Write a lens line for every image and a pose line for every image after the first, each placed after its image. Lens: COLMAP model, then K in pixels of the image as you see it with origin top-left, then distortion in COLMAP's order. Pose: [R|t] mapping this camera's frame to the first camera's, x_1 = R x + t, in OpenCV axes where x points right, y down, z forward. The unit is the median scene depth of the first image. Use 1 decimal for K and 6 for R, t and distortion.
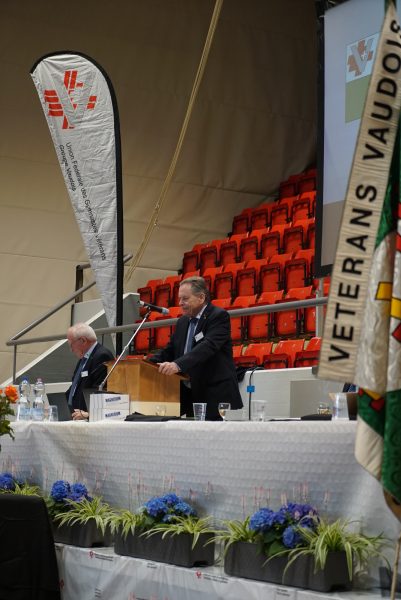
lens RADIAL K [[1142.5, 0, 162.8], [0, 1142.5, 276.8], [0, 0, 1]] dist [-0.065501, 0.000000]
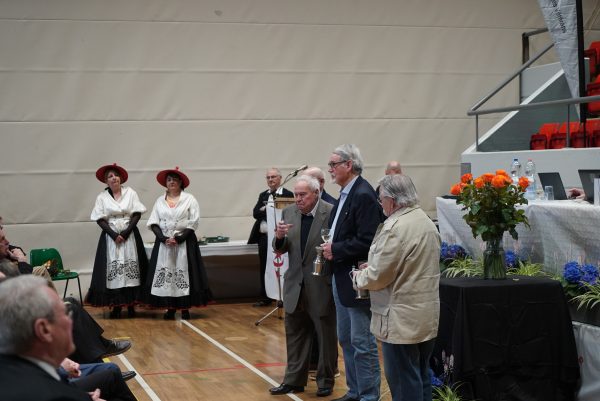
lens RADIAL K [[1038.9, 0, 307.1], [0, 1038.9, 184.9], [0, 0, 1]] dist [-0.048041, 0.000000]
pose [[0.962890, -0.034192, -0.267720, -0.071430], [0.070632, 0.989296, 0.127687, -0.035032], [0.260489, -0.141858, 0.954998, 0.029686]]
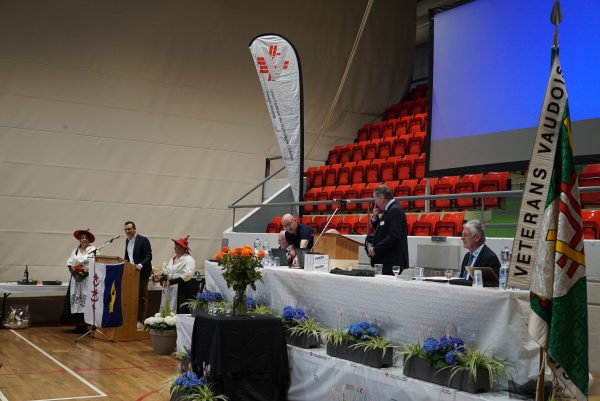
lens RADIAL K [[681.3, 0, 299.3], [0, 681.3, 194.5], [0, 0, 1]] dist [-0.031127, 0.000000]
pose [[0.999762, 0.018670, -0.011249, -0.070471], [-0.018076, 0.998544, 0.050832, -0.039449], [0.012182, -0.050617, 0.998644, 0.009473]]
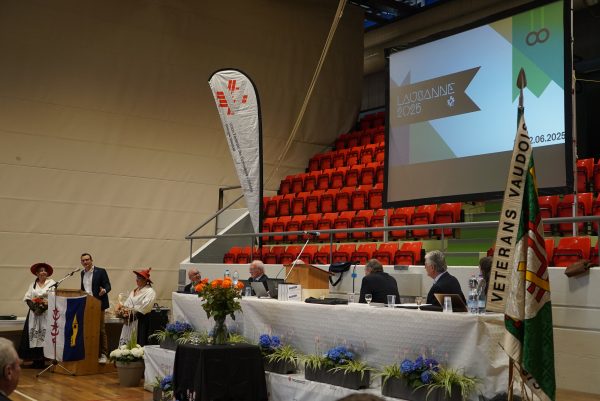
lens RADIAL K [[681.3, 0, 311.2], [0, 681.3, 199.1], [0, 0, 1]] dist [-0.031127, 0.000000]
pose [[0.996460, 0.011326, 0.083298, -0.115845], [-0.012608, 0.999810, 0.014878, -0.050940], [-0.083114, -0.015876, 0.996414, -0.054547]]
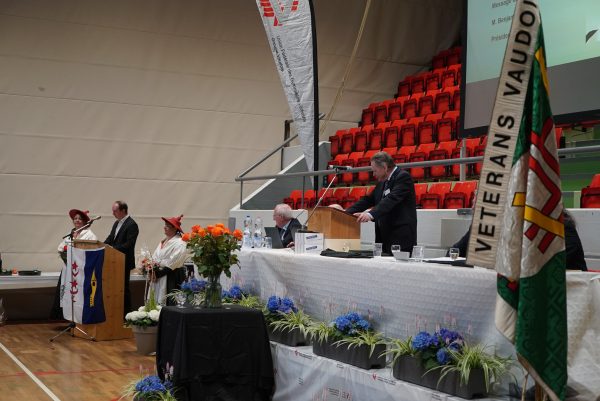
lens RADIAL K [[816.6, 0, 281.5], [0, 816.6, 187.7], [0, 0, 1]] dist [-0.064813, 0.000000]
pose [[0.996748, -0.002332, -0.080546, -0.000311], [0.008756, 0.996797, 0.079497, -0.033822], [0.080103, -0.079944, 0.993576, 0.027506]]
